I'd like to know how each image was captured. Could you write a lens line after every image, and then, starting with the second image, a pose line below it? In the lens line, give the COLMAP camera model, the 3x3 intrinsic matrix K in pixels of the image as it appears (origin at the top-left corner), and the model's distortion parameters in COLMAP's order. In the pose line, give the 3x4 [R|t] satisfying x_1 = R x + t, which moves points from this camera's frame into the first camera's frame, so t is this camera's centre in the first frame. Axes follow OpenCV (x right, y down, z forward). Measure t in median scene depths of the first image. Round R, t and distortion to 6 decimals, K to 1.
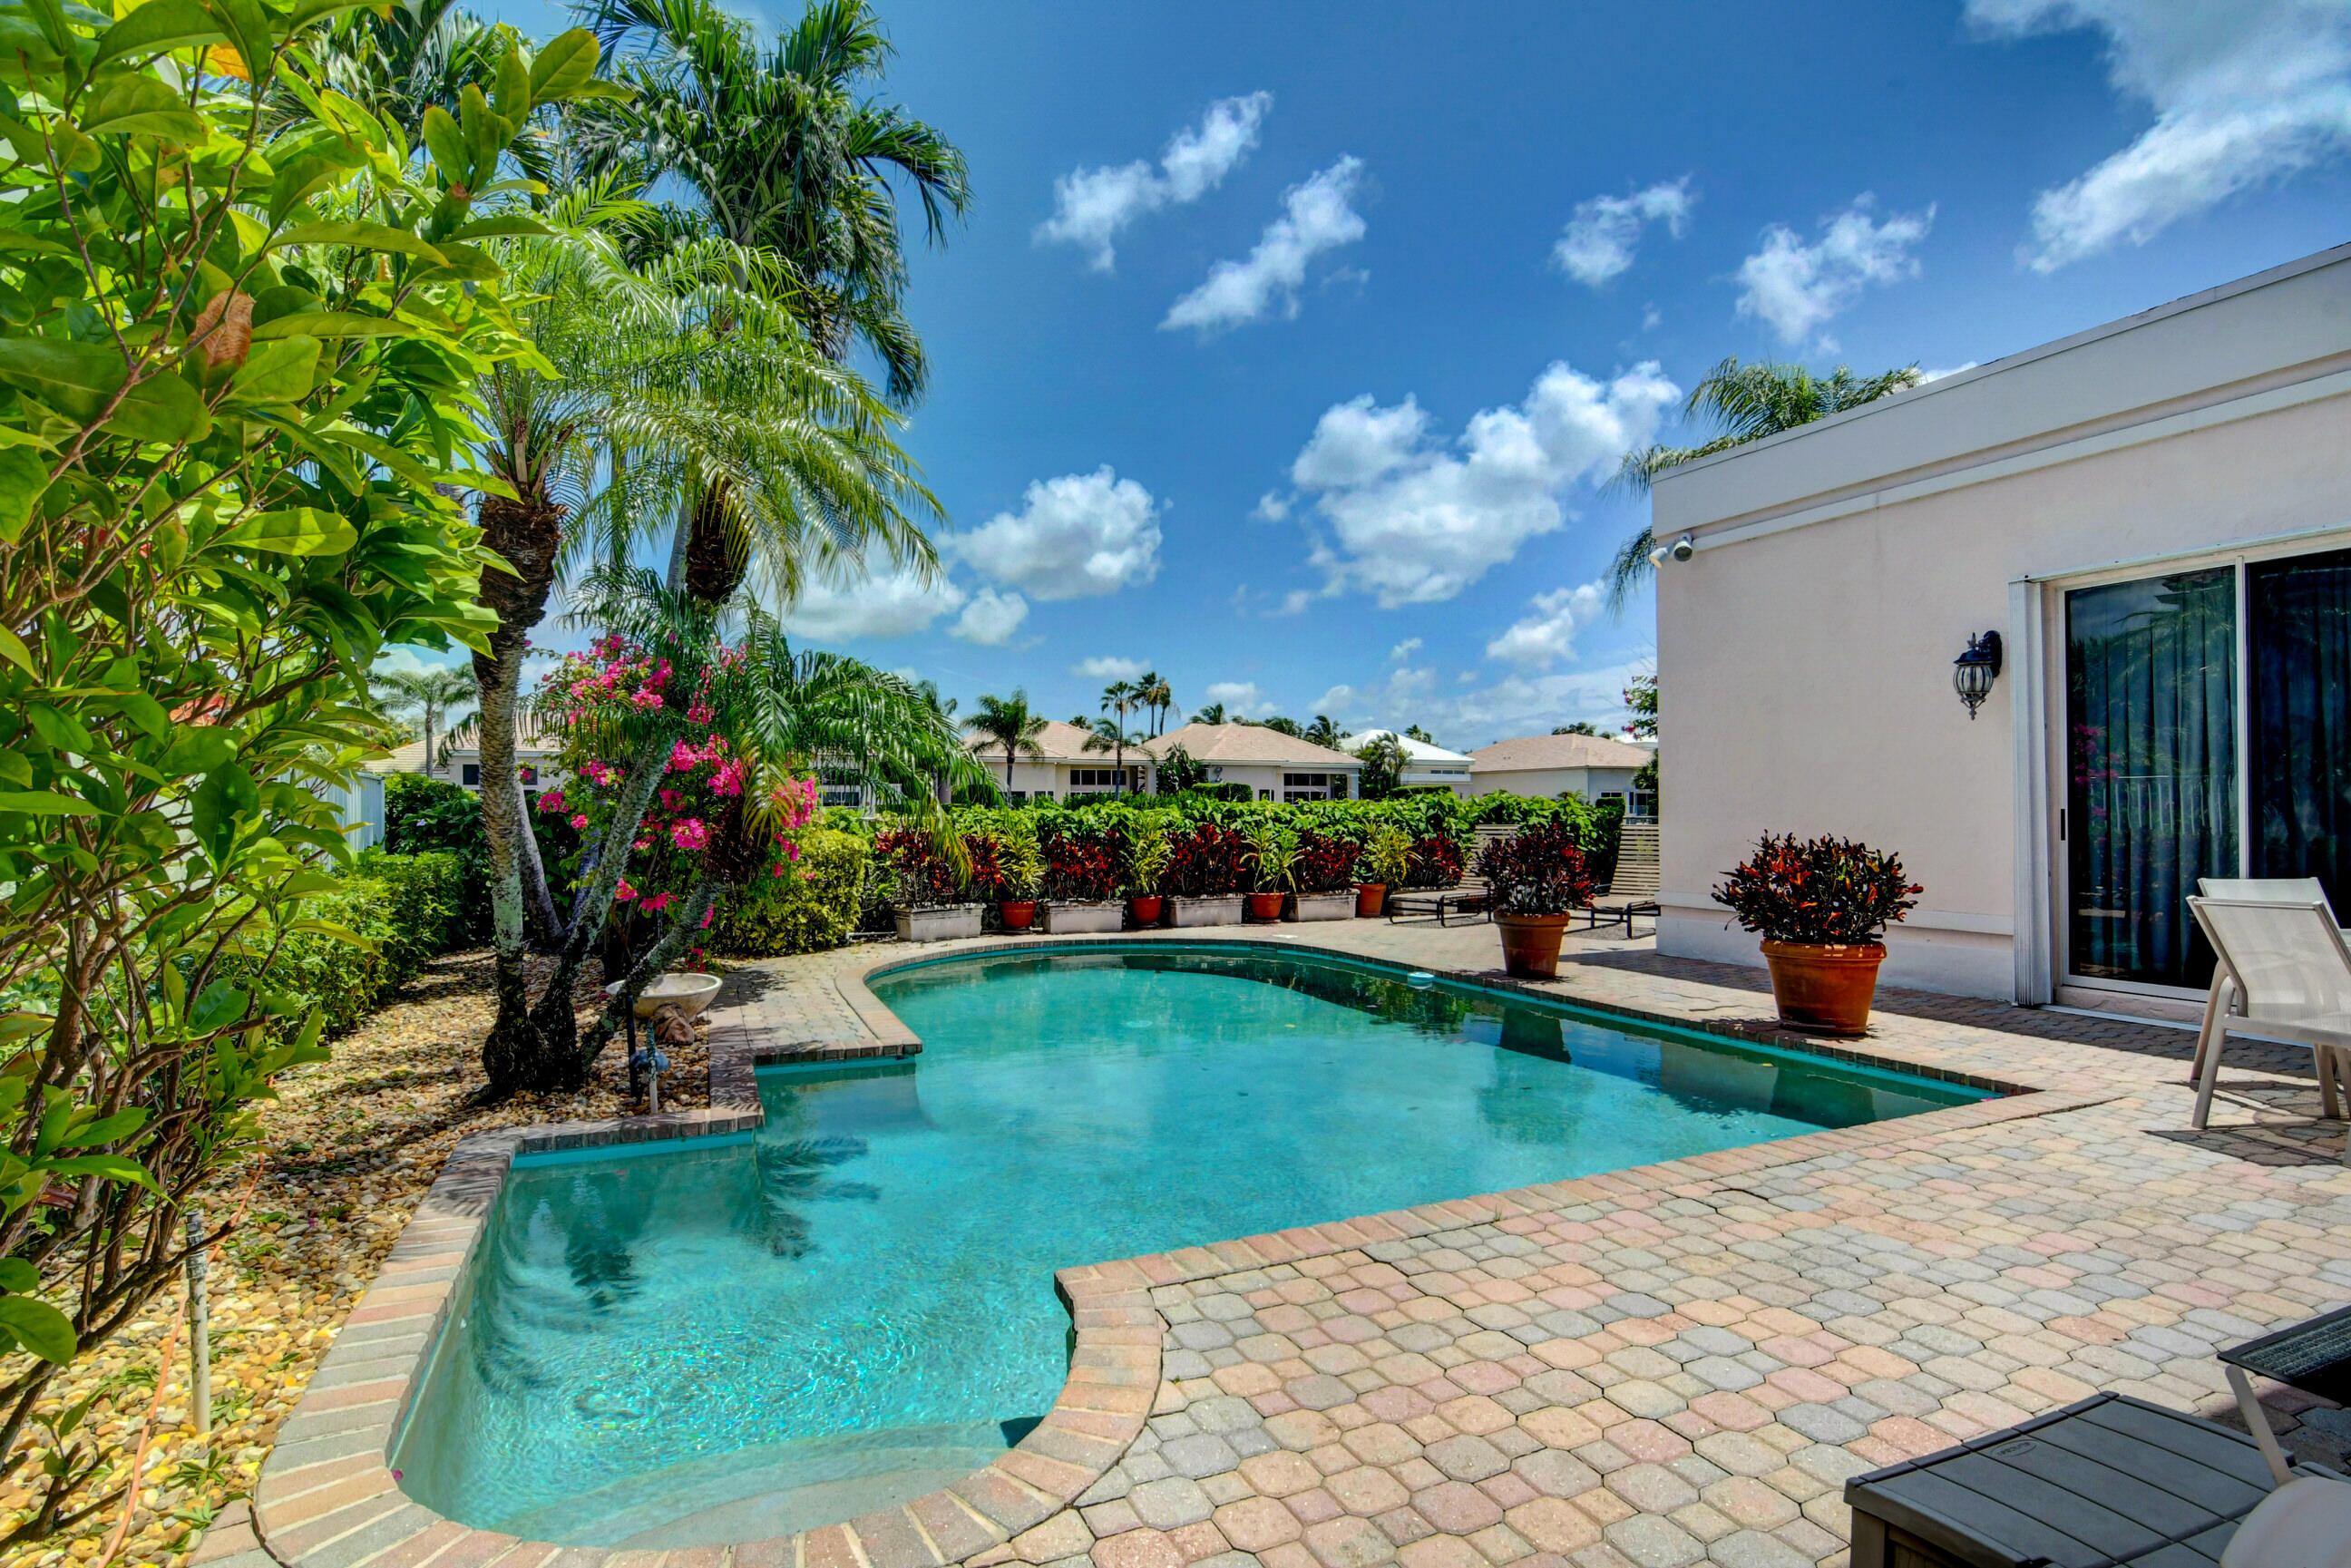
lens RADIAL K [[1152.7, 0, 1174.4], [0, 1152.7, 804.6], [0, 0, 1]] dist [-0.023635, -0.000023]
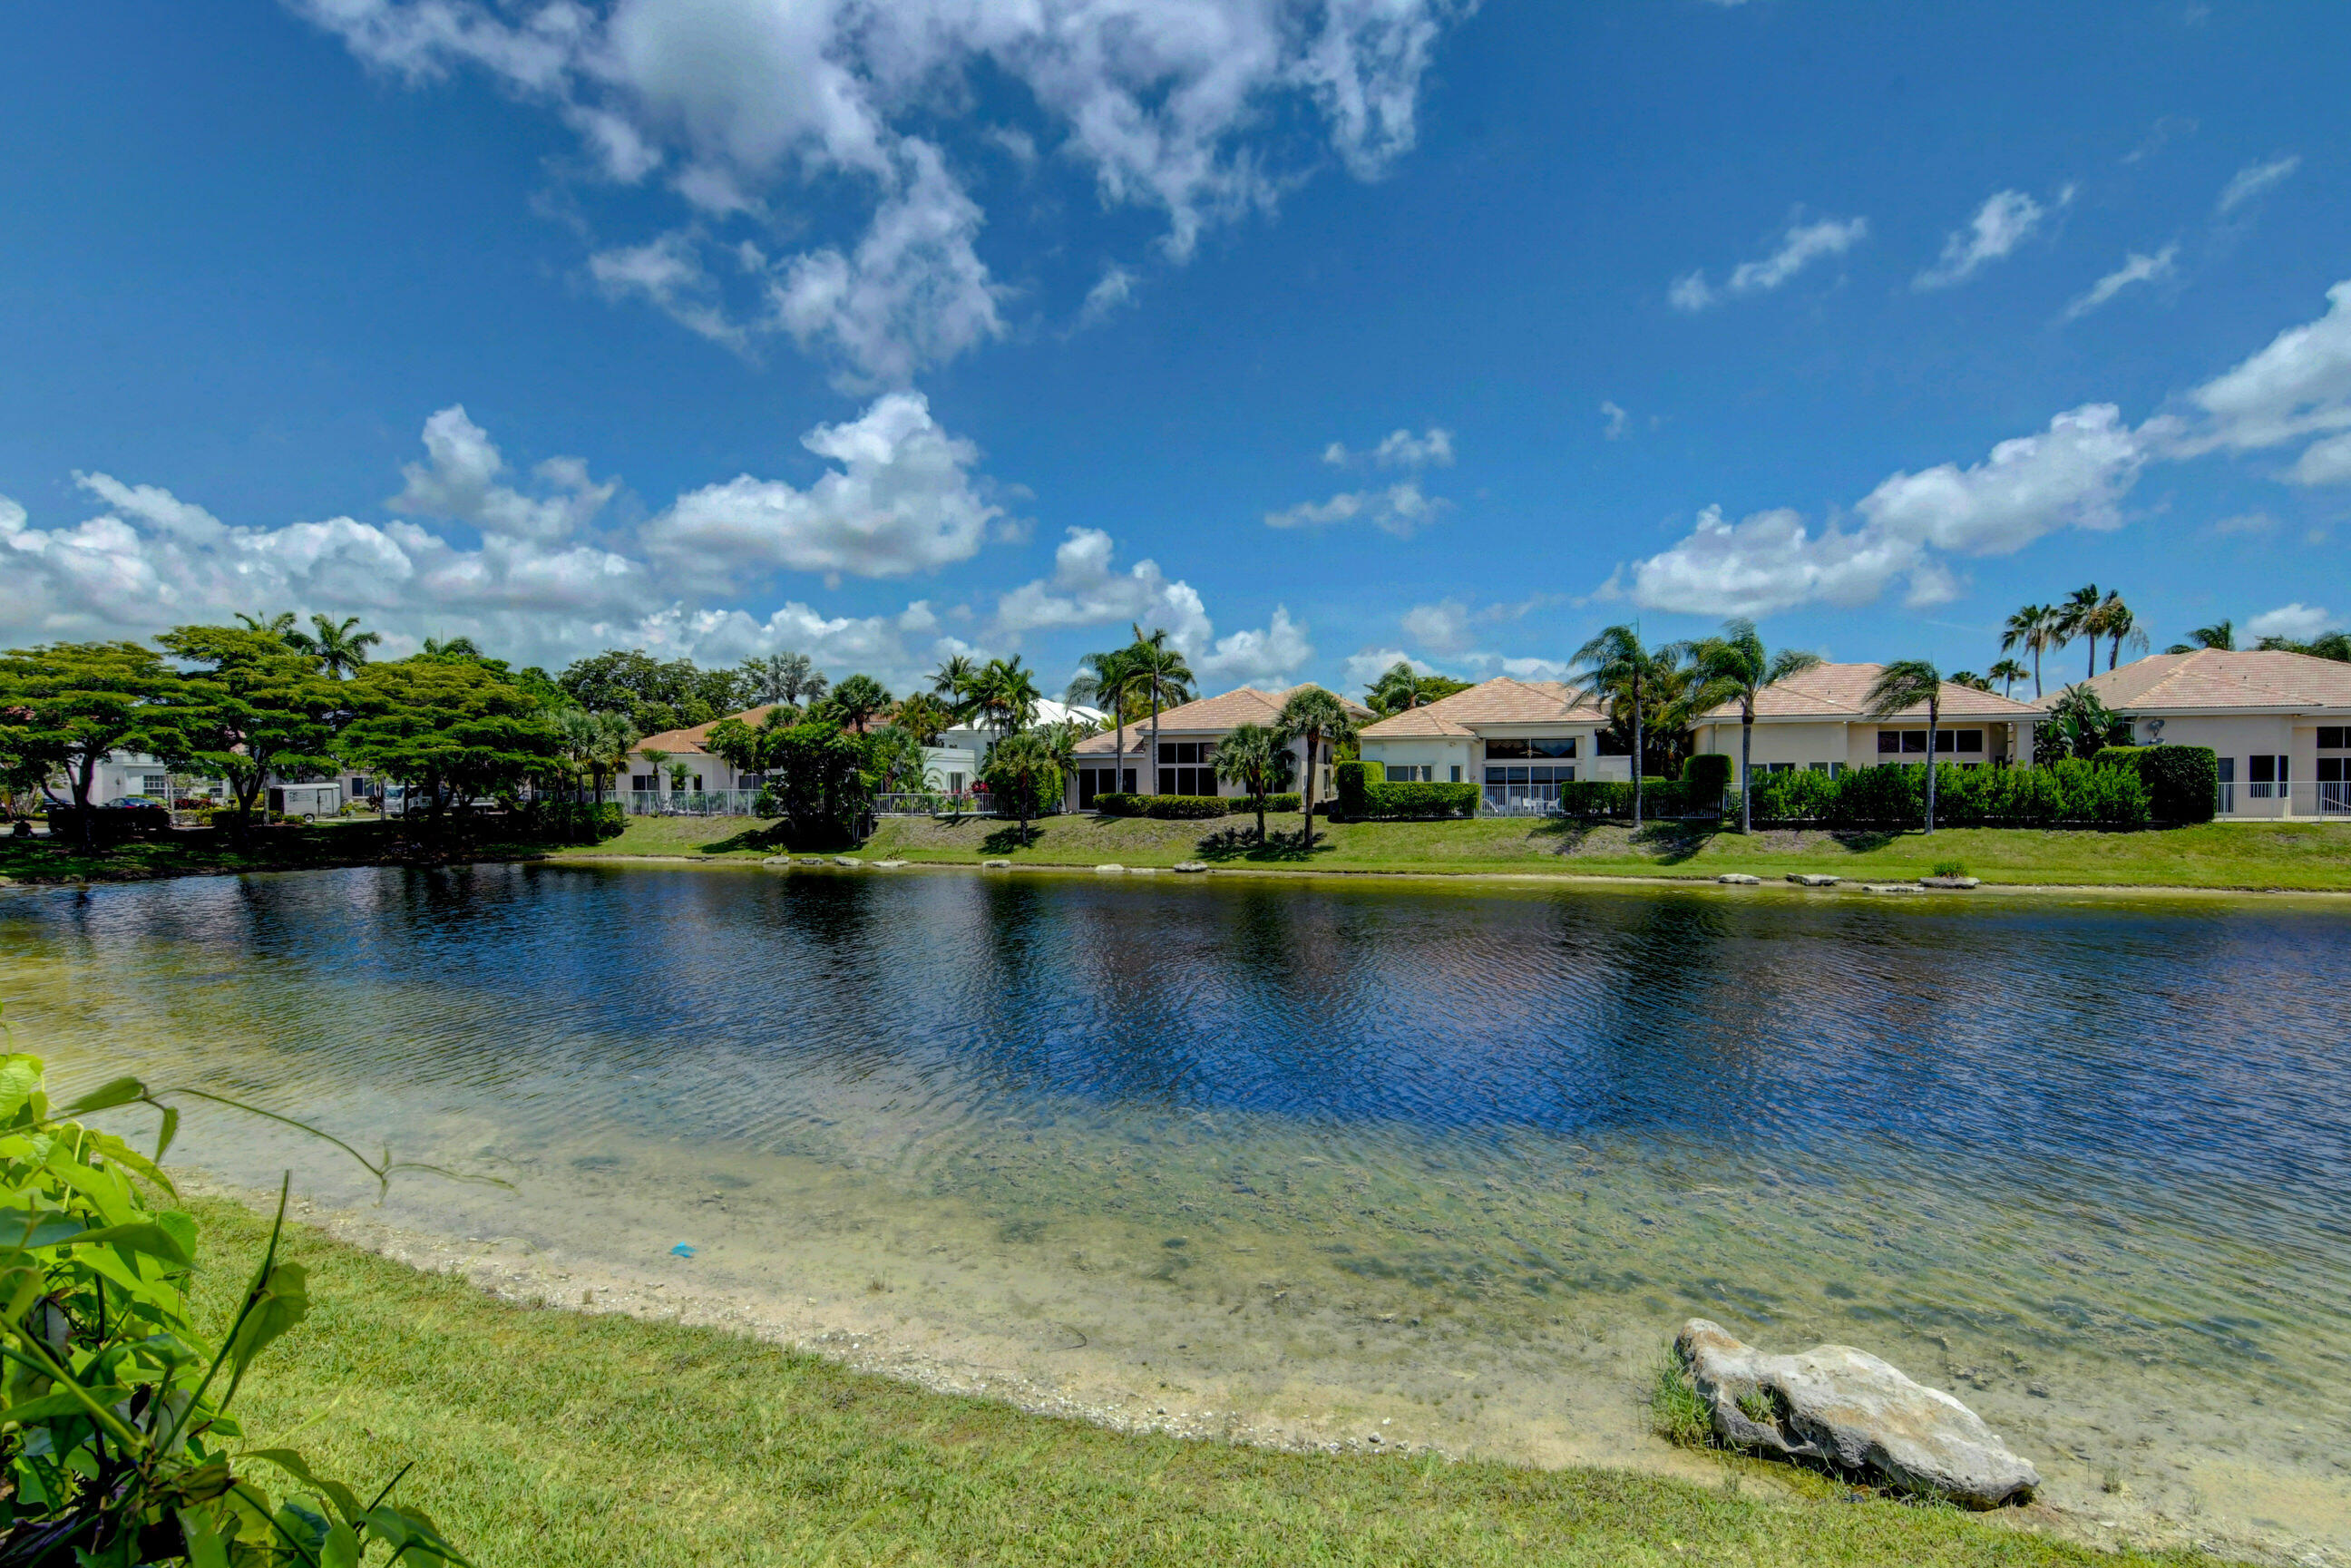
lens RADIAL K [[1141.4, 0, 1160.5], [0, 1141.4, 804.9], [0, 0, 1]] dist [-0.020798, -0.000276]
pose [[0.711657, 0.011288, -0.702437, 0.077866], [0.002655, 0.999821, 0.018756, 0.000376], [0.702522, -0.015213, 0.711499, 0.182160]]
